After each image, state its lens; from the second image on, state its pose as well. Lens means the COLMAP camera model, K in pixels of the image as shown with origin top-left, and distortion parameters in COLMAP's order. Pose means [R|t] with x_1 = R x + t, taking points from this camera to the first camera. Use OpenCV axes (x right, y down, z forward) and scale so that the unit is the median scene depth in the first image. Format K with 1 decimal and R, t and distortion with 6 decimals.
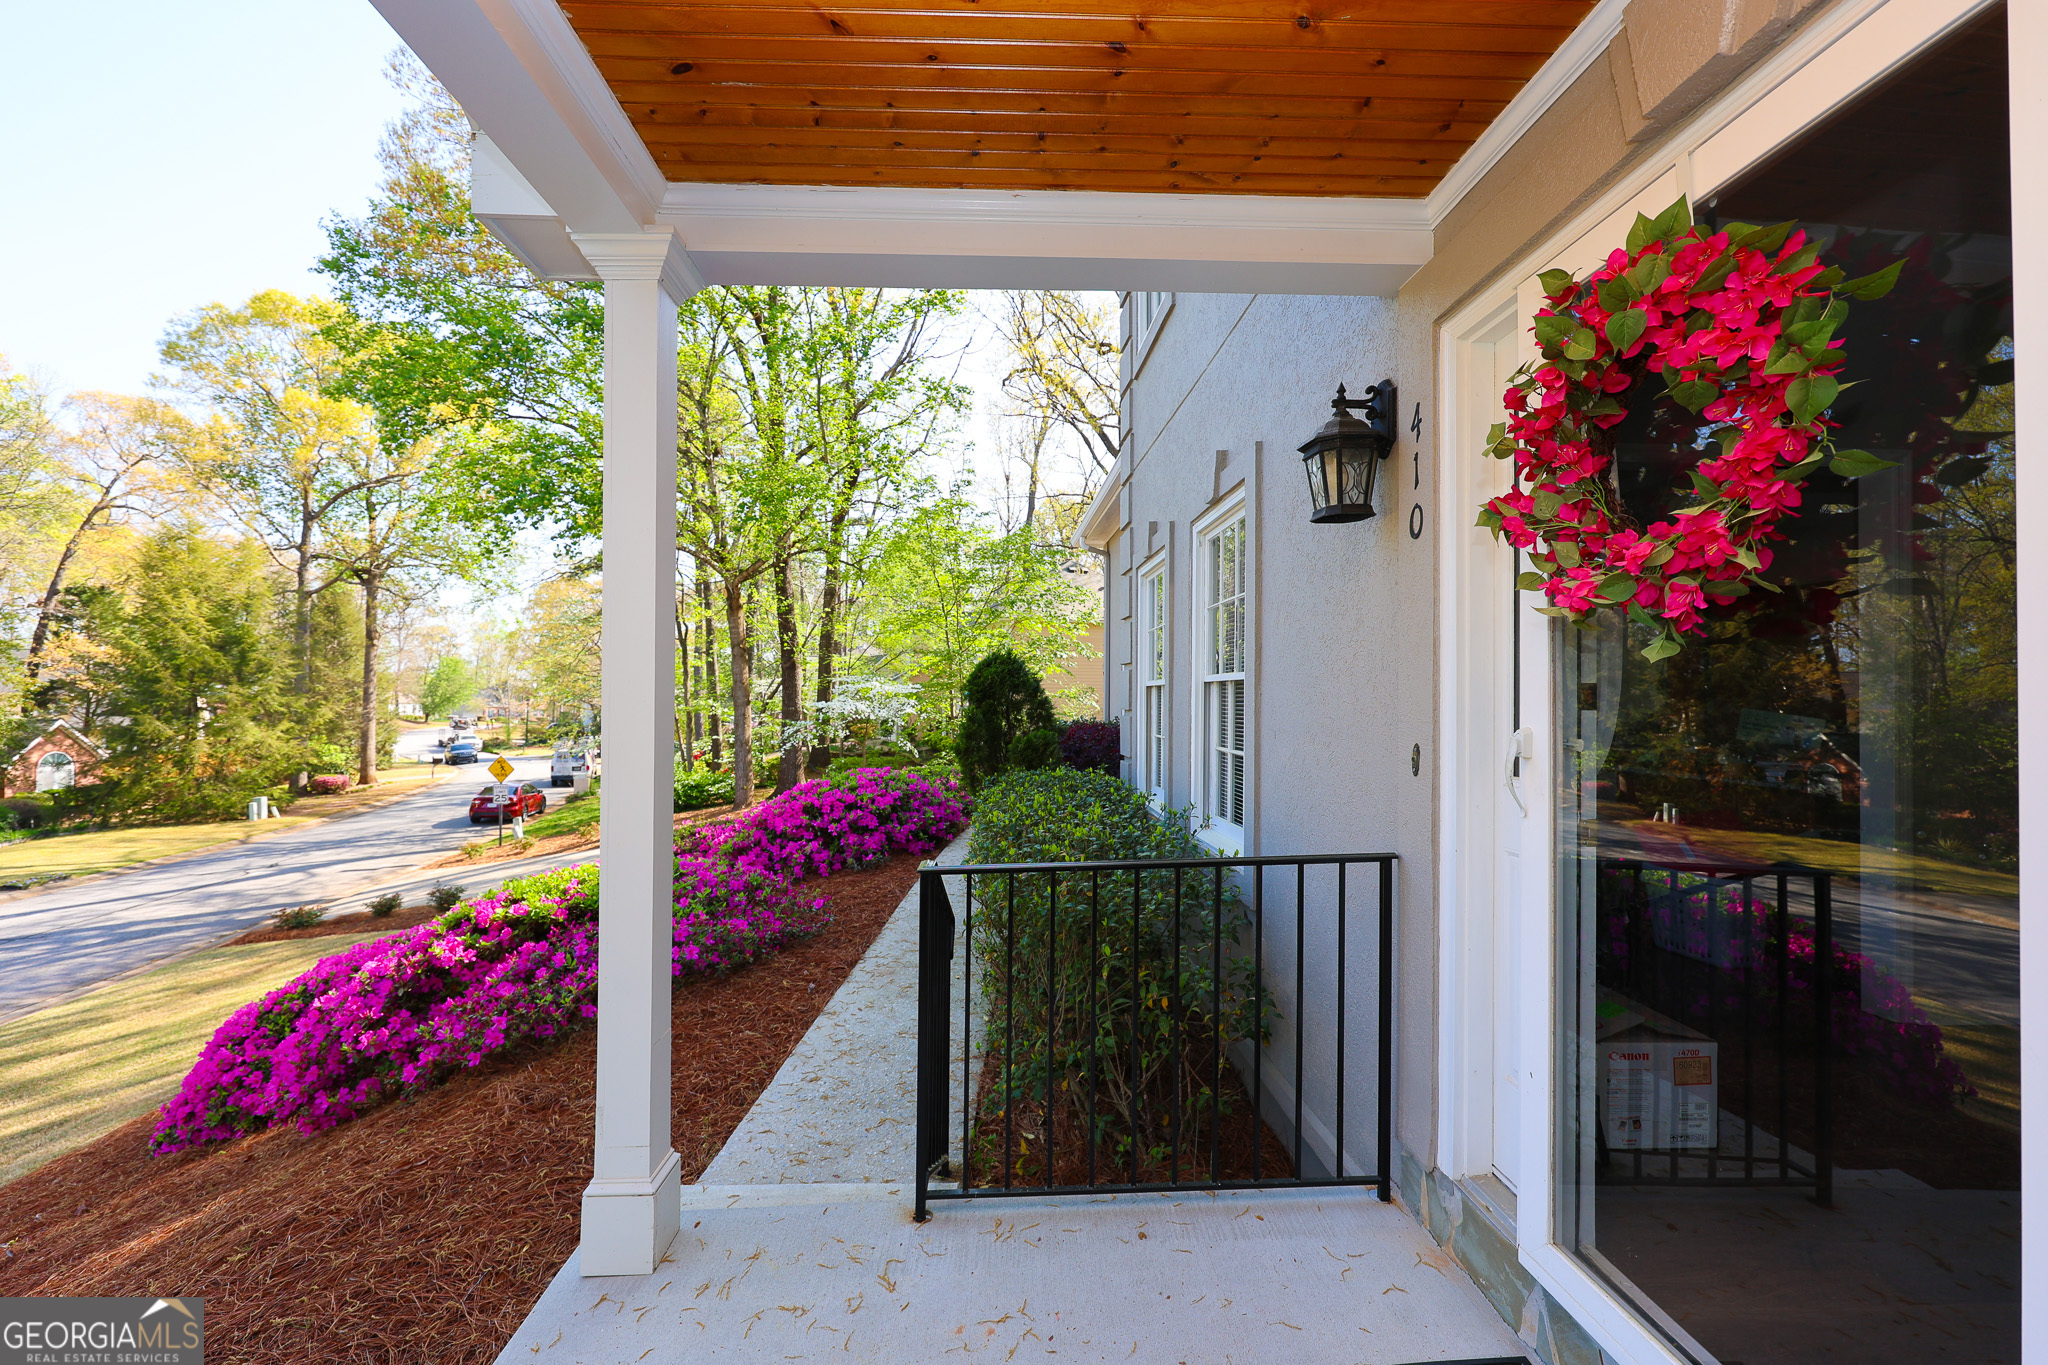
lens RADIAL K [[823.3, 0, 1018.8], [0, 823.3, 681.0], [0, 0, 1]] dist [0.000092, 0.000369]
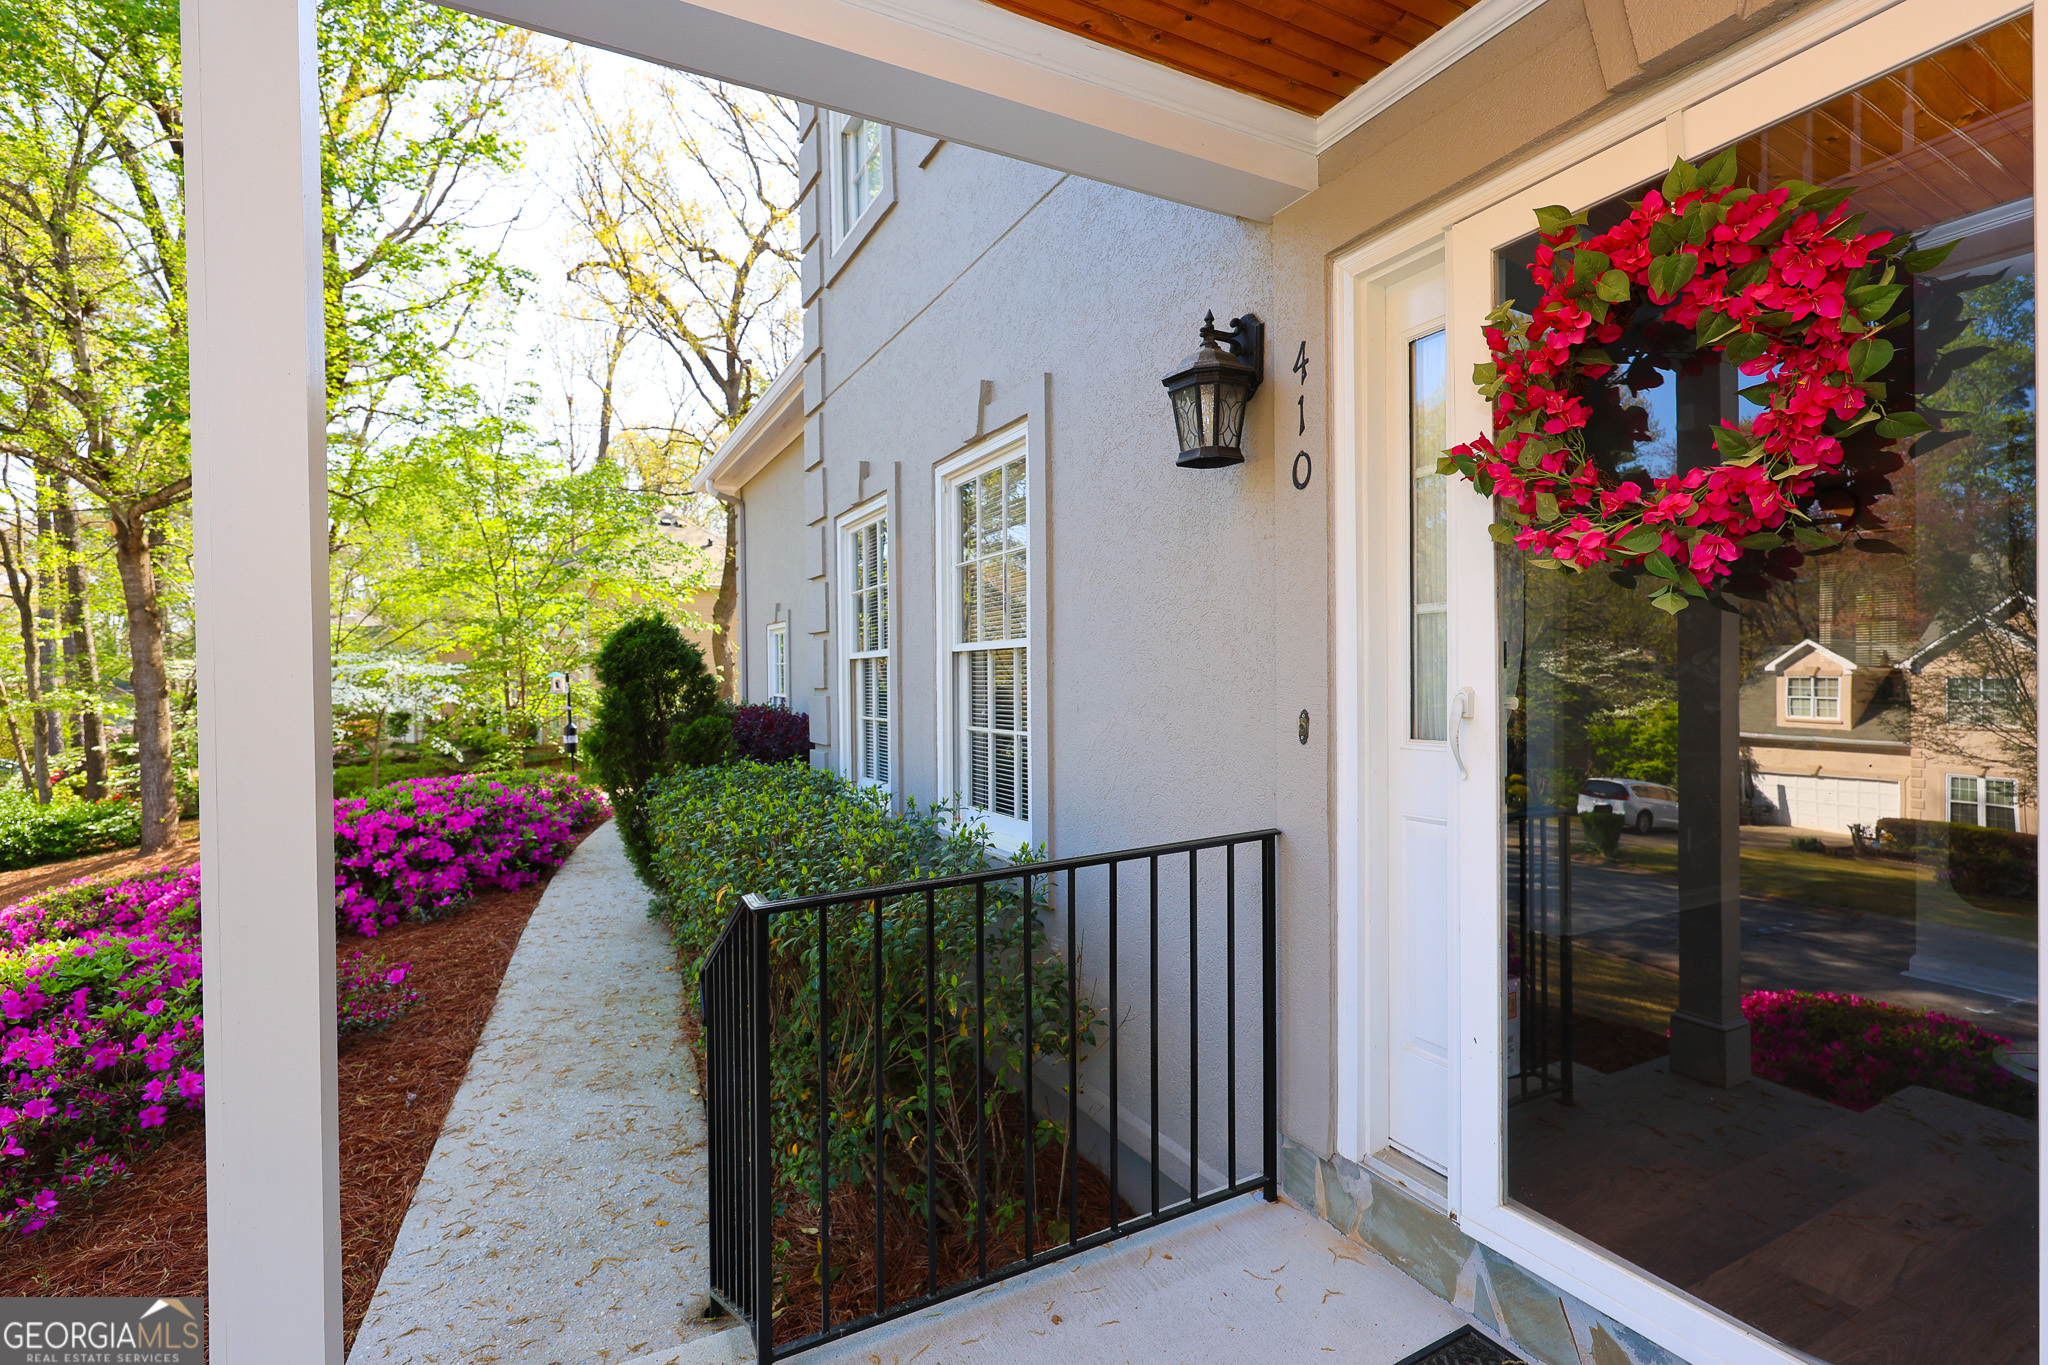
lens RADIAL K [[934.1, 0, 1020.7], [0, 934.1, 681.8], [0, 0, 1]] dist [-0.000311, -0.001053]
pose [[0.903360, -0.016955, 0.428547, -0.130692], [0.006418, 0.999641, 0.026021, 0.007402], [-0.428834, -0.020756, 0.903145, 0.091948]]
